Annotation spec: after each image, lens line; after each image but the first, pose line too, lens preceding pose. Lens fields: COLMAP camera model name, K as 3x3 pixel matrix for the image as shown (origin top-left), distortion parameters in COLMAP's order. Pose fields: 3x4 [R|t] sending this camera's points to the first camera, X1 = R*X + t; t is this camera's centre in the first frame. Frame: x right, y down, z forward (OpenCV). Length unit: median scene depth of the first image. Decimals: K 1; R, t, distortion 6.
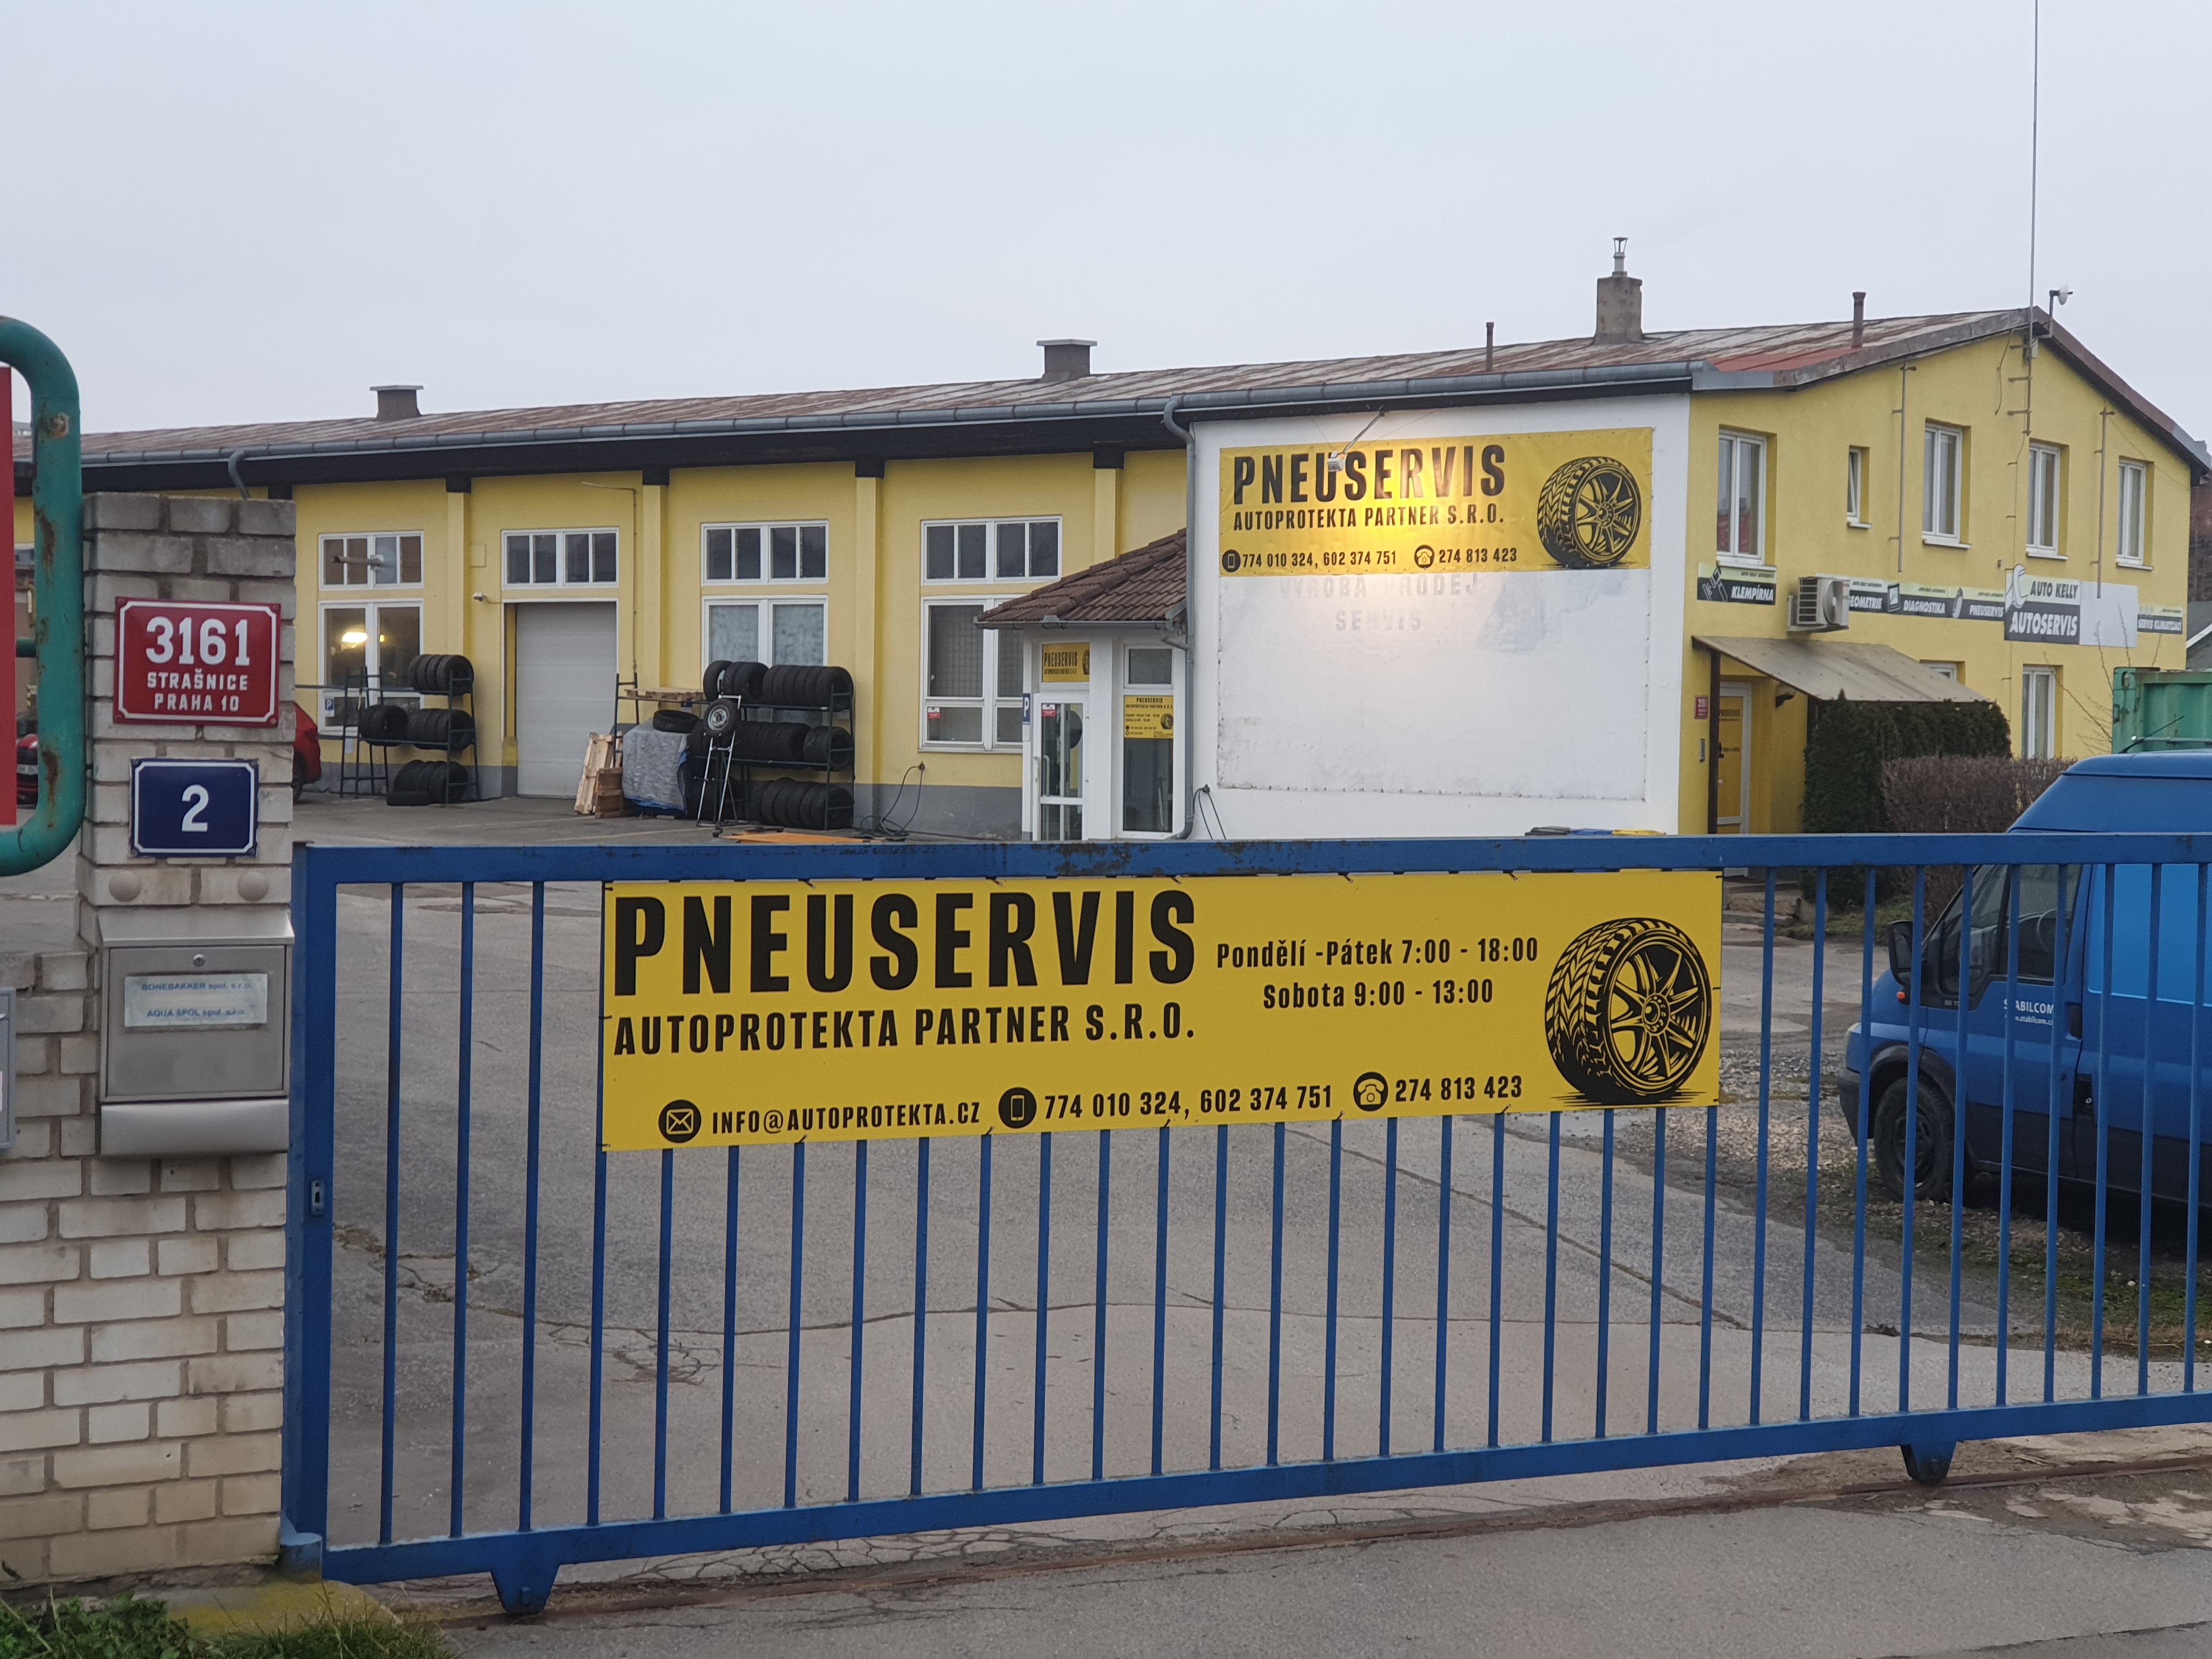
lens RADIAL K [[3004.7, 0, 1073.9], [0, 3004.7, 829.1], [0, 0, 1]] dist [0.133384, 0.046163]
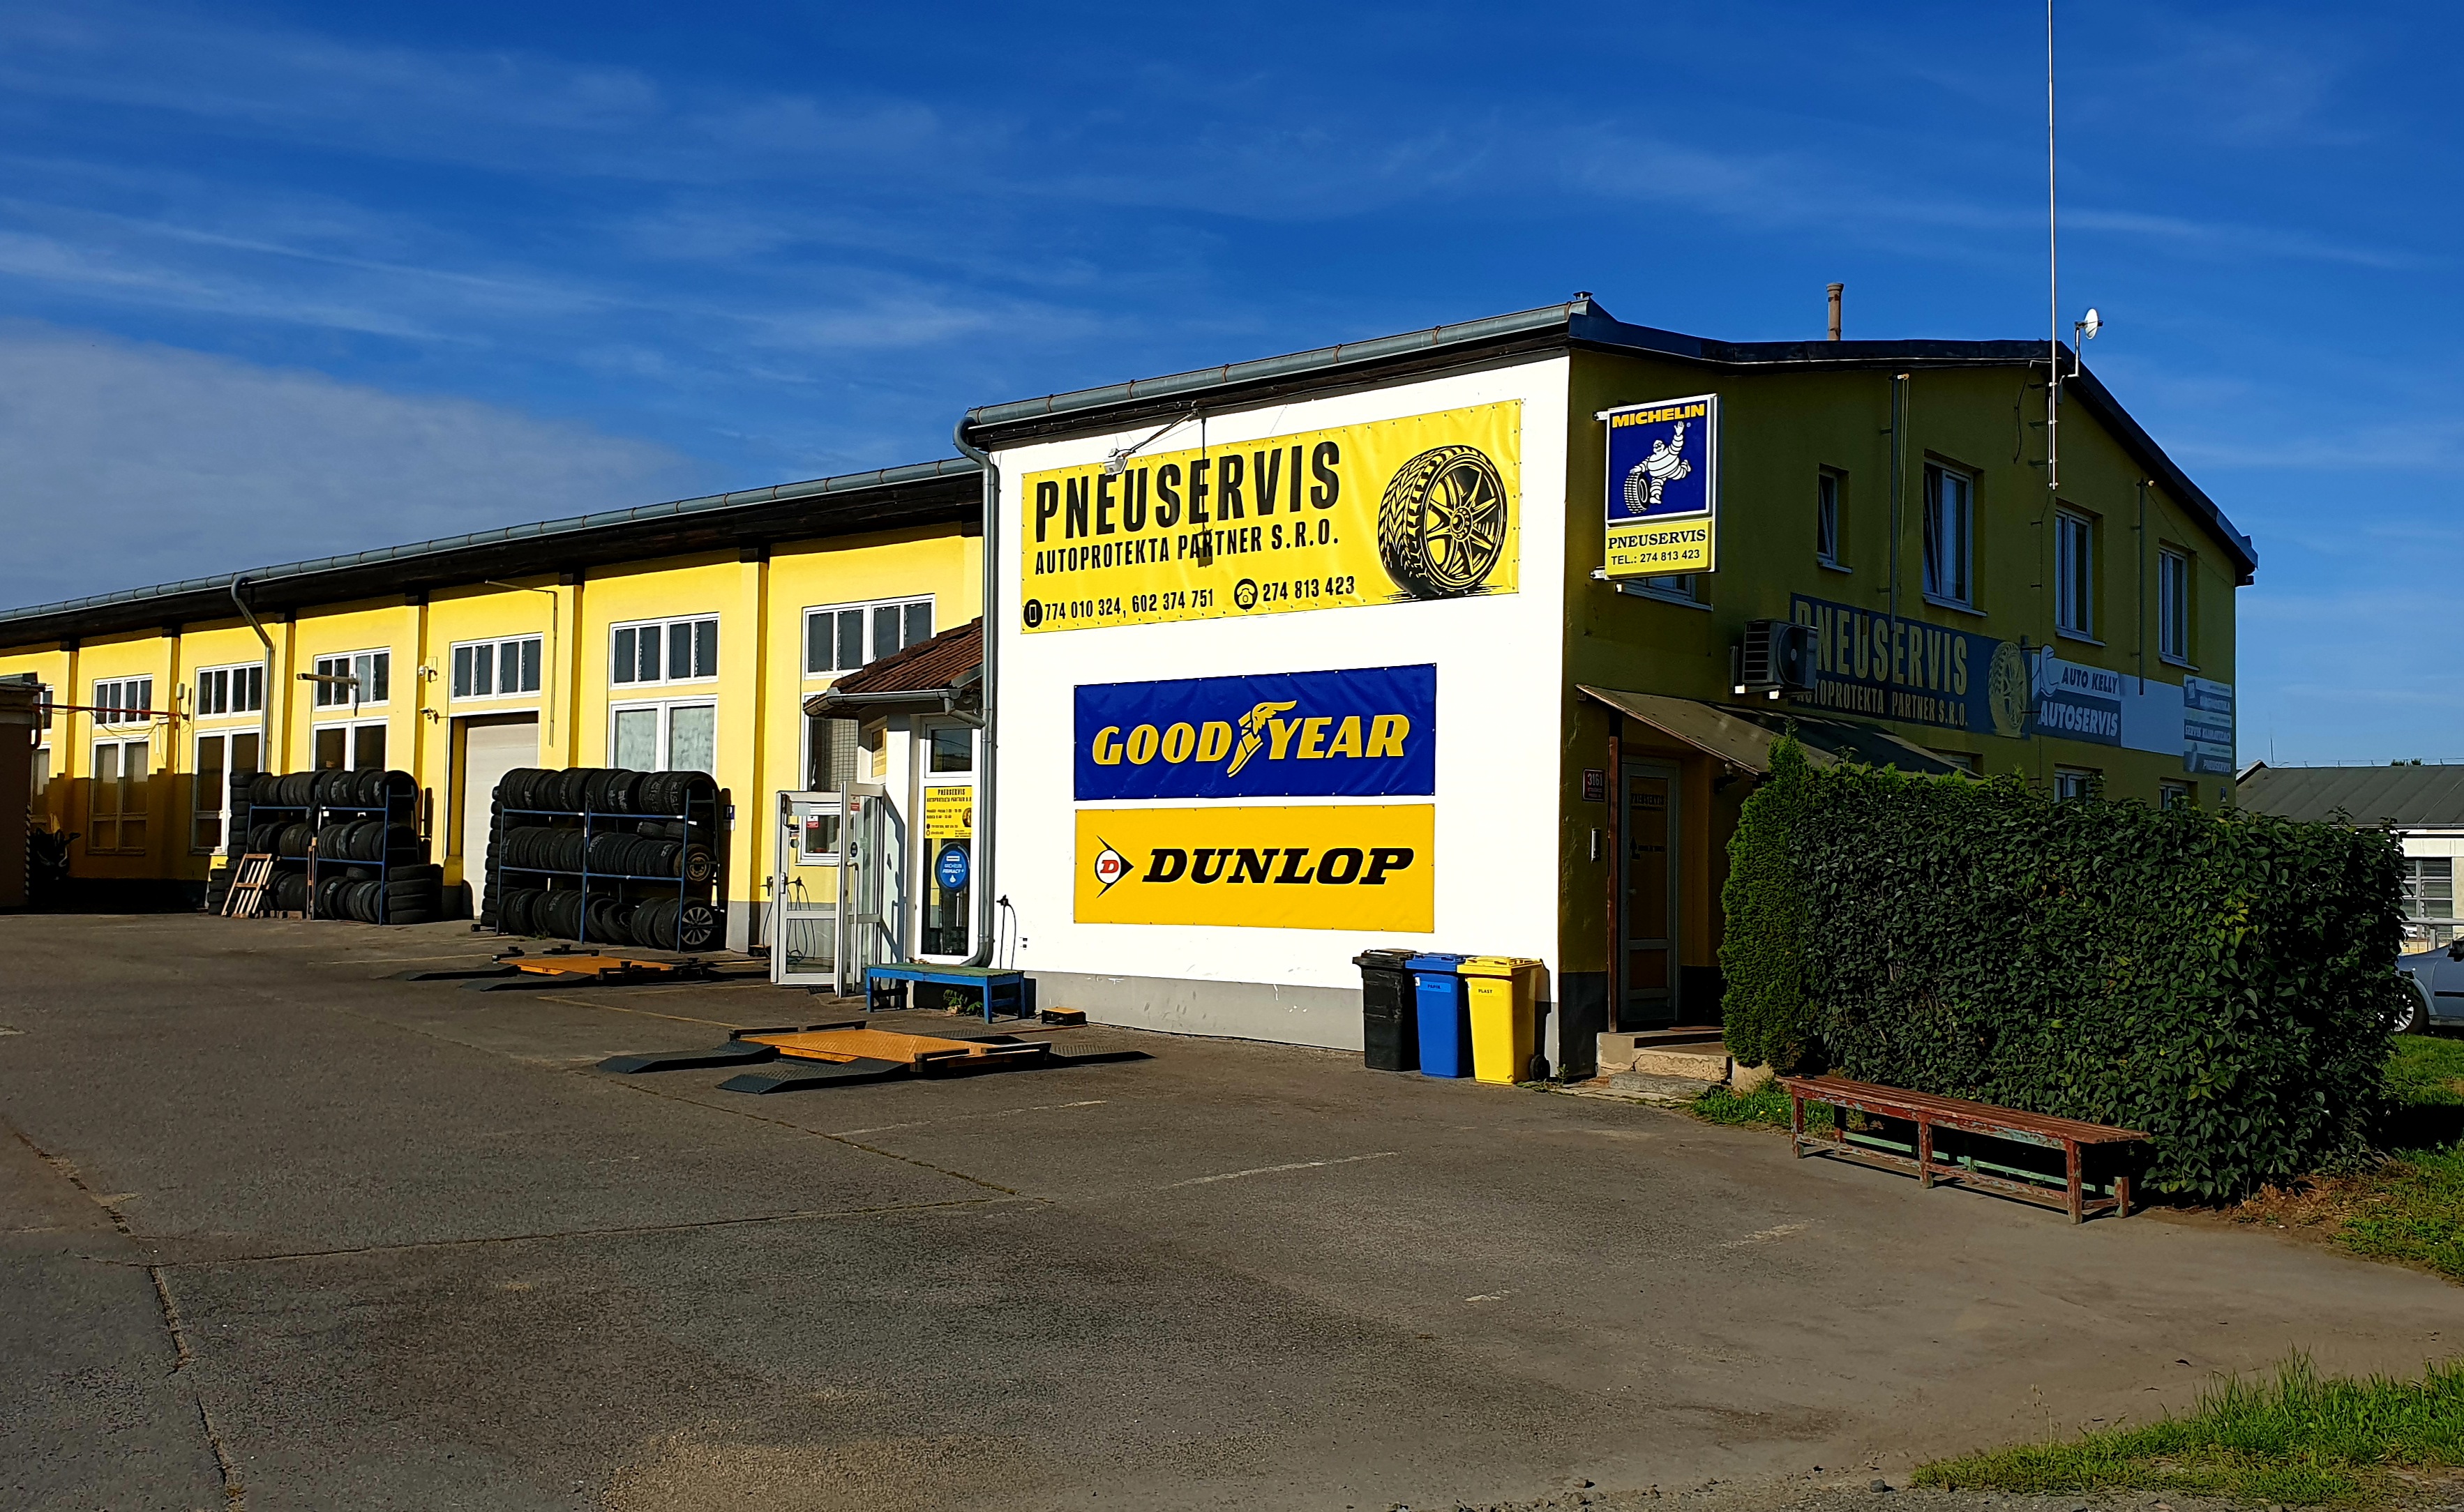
lens RADIAL K [[2131.3, 0, 1240.1], [0, 2131.3, 822.9], [0, 0, 1]] dist [0.226673, -0.844817]
pose [[0.997656, 0.003311, -0.068345, 0.139396], [-0.007819, 0.997802, -0.065796, 0.002678], [0.067977, 0.066176, 0.995490, 0.426650]]
